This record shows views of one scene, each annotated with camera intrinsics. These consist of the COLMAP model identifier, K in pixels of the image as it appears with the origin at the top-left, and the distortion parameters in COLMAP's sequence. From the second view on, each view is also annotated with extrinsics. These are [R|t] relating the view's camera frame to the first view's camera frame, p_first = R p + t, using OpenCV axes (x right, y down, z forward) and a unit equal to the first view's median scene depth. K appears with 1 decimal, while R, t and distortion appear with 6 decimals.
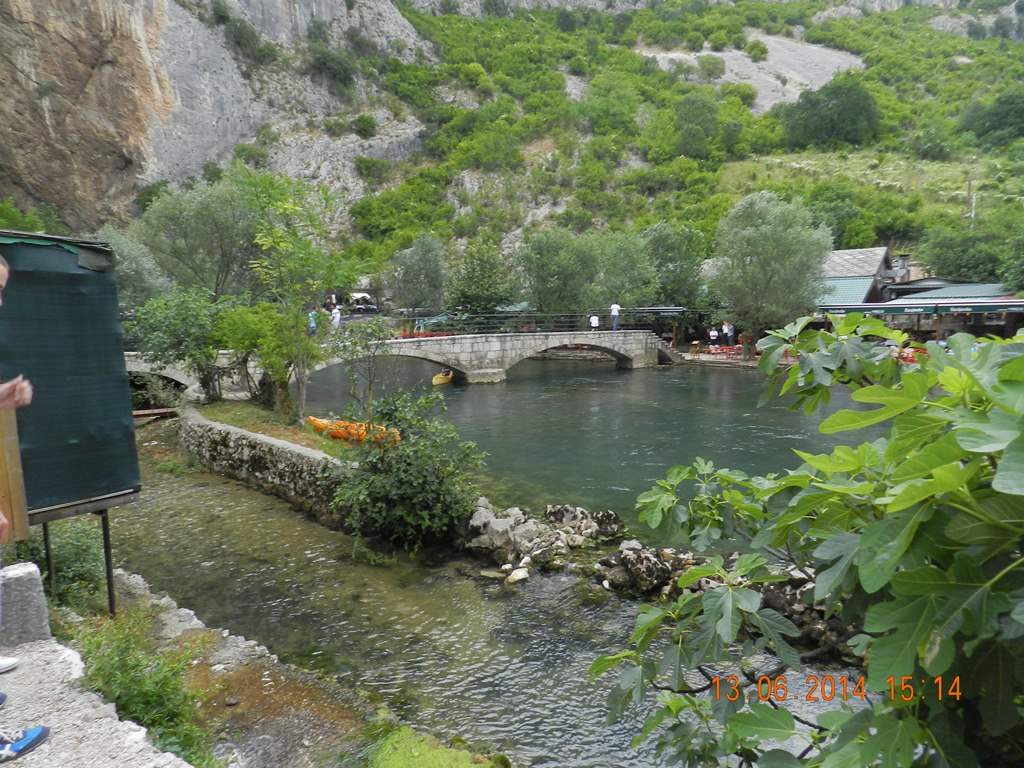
lens RADIAL K [[691.0, 0, 512.9], [0, 691.0, 384.3], [0, 0, 1]] dist [0.020463, -0.011022]
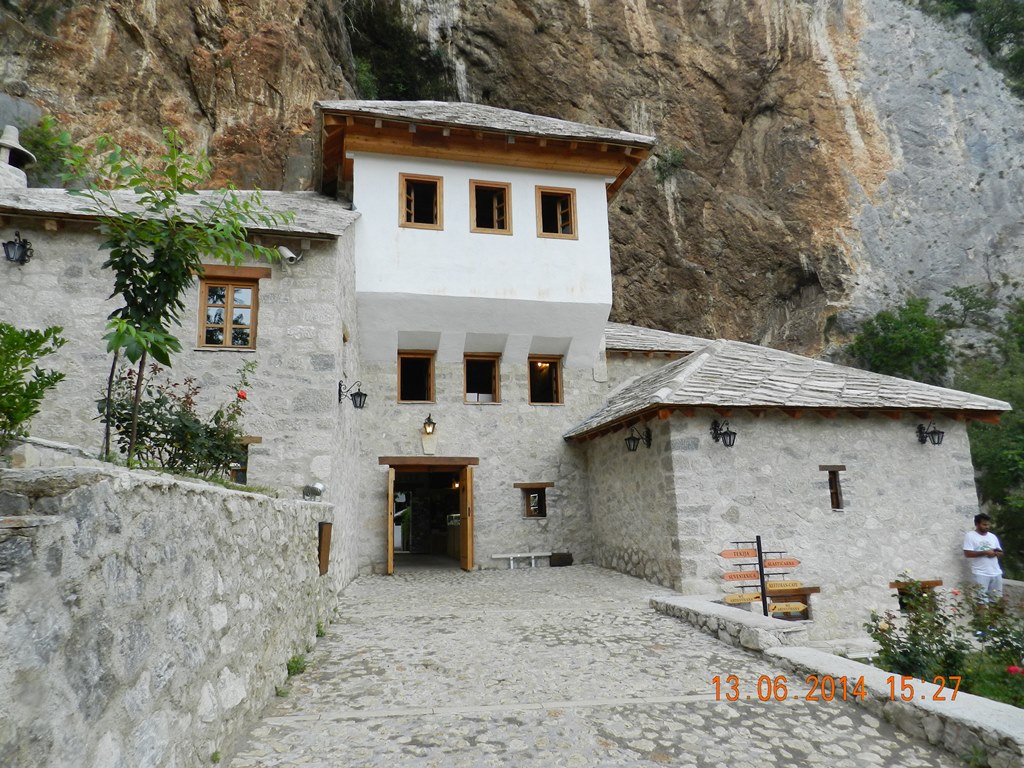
lens RADIAL K [[691.0, 0, 508.9], [0, 691.0, 384.5], [0, 0, 1]] dist [0.020463, -0.011022]
pose [[0.901063, -0.082483, -0.425773, -0.532691], [-0.043284, 0.959742, -0.277527, -0.102813], [0.431524, 0.268499, 0.861217, 0.500839]]
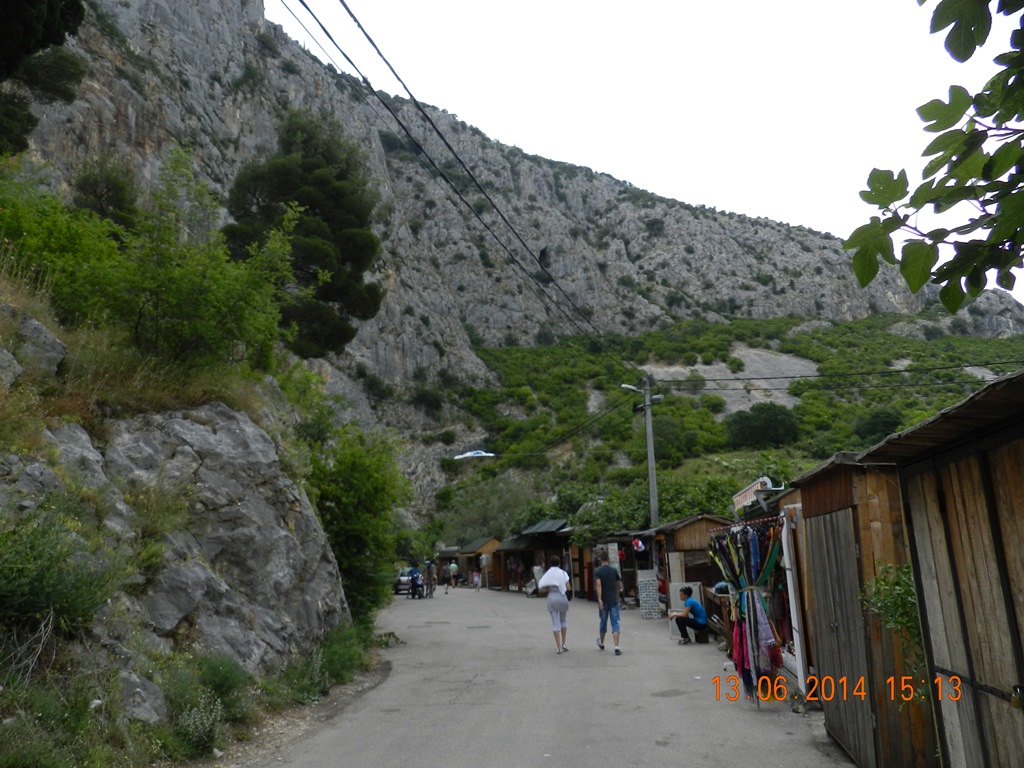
lens RADIAL K [[691.0, 0, 513.0], [0, 691.0, 385.6], [0, 0, 1]] dist [0.020463, -0.011022]
pose [[0.993475, -0.034754, -0.108625, 0.095048], [-0.005177, 0.937715, -0.347368, 0.042890], [0.113932, 0.345664, 0.931416, -0.425585]]
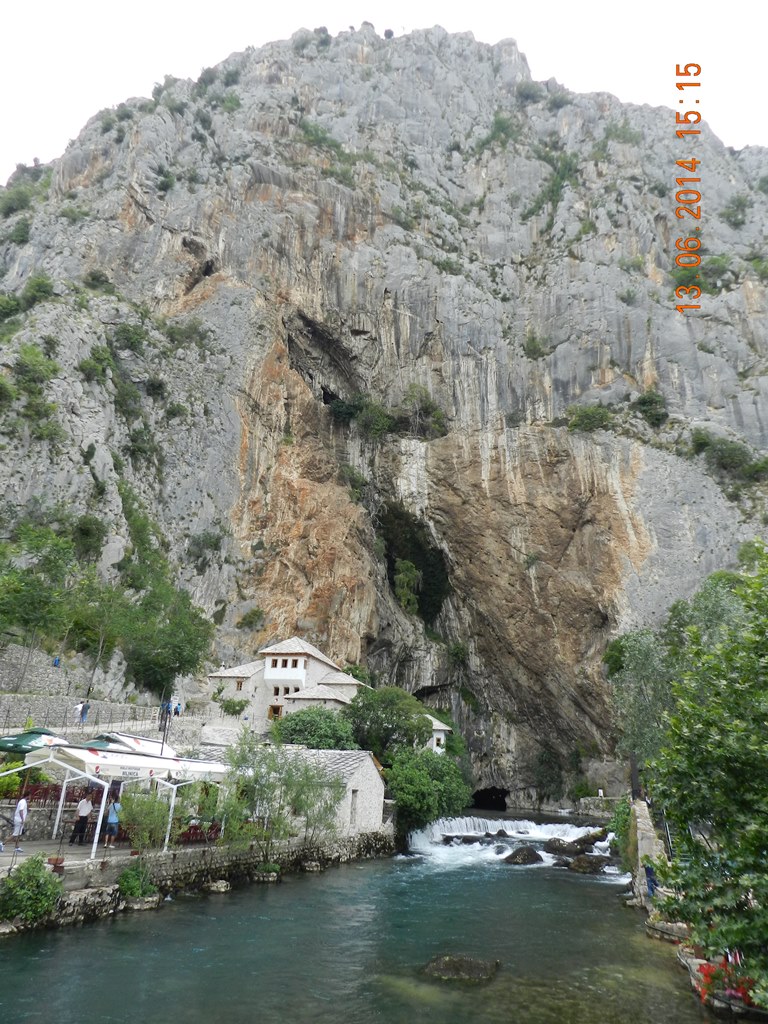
lens RADIAL K [[691.0, 0, 385.1], [0, 691.0, 511.8], [0, 0, 1]] dist [0.020463, -0.011022]
pose [[0.548988, -0.259943, -0.794382, 0.034494], [-0.158664, 0.900719, -0.404391, -0.037116], [0.820633, 0.348045, 0.453240, 0.313441]]
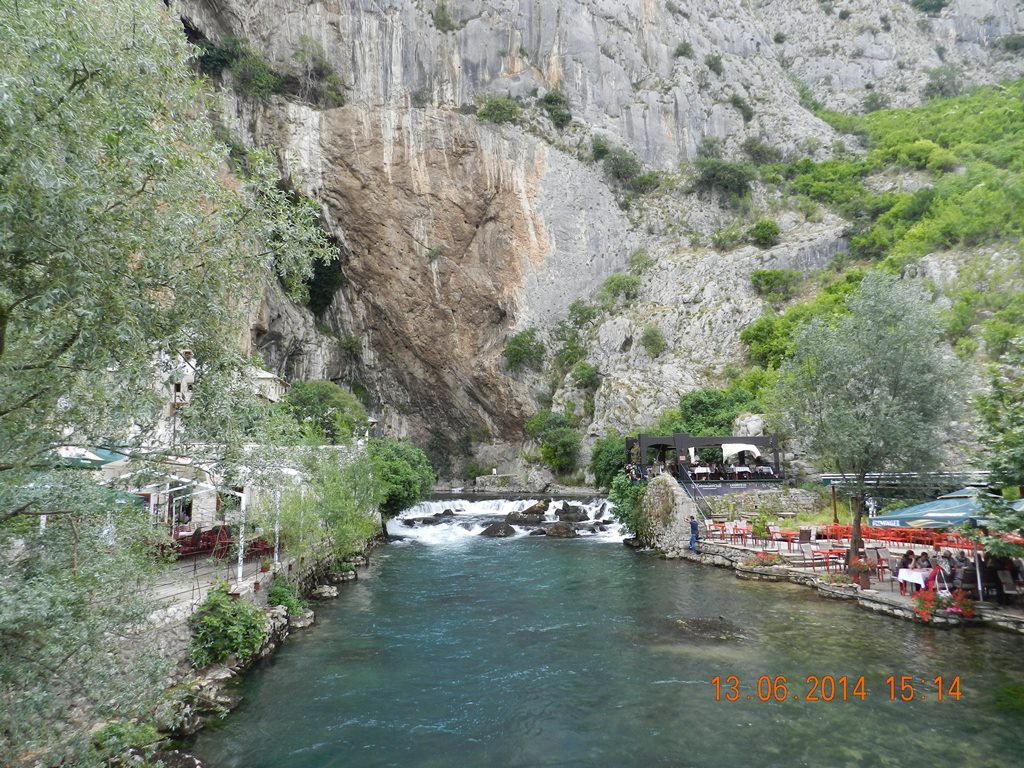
lens RADIAL K [[691.0, 0, 511.7], [0, 691.0, 384.9], [0, 0, 1]] dist [0.020463, -0.011022]
pose [[0.837592, -0.064162, -0.542516, -0.043871], [-0.062905, 0.975146, -0.212447, -0.029874], [0.542663, 0.212071, 0.812738, 0.267544]]
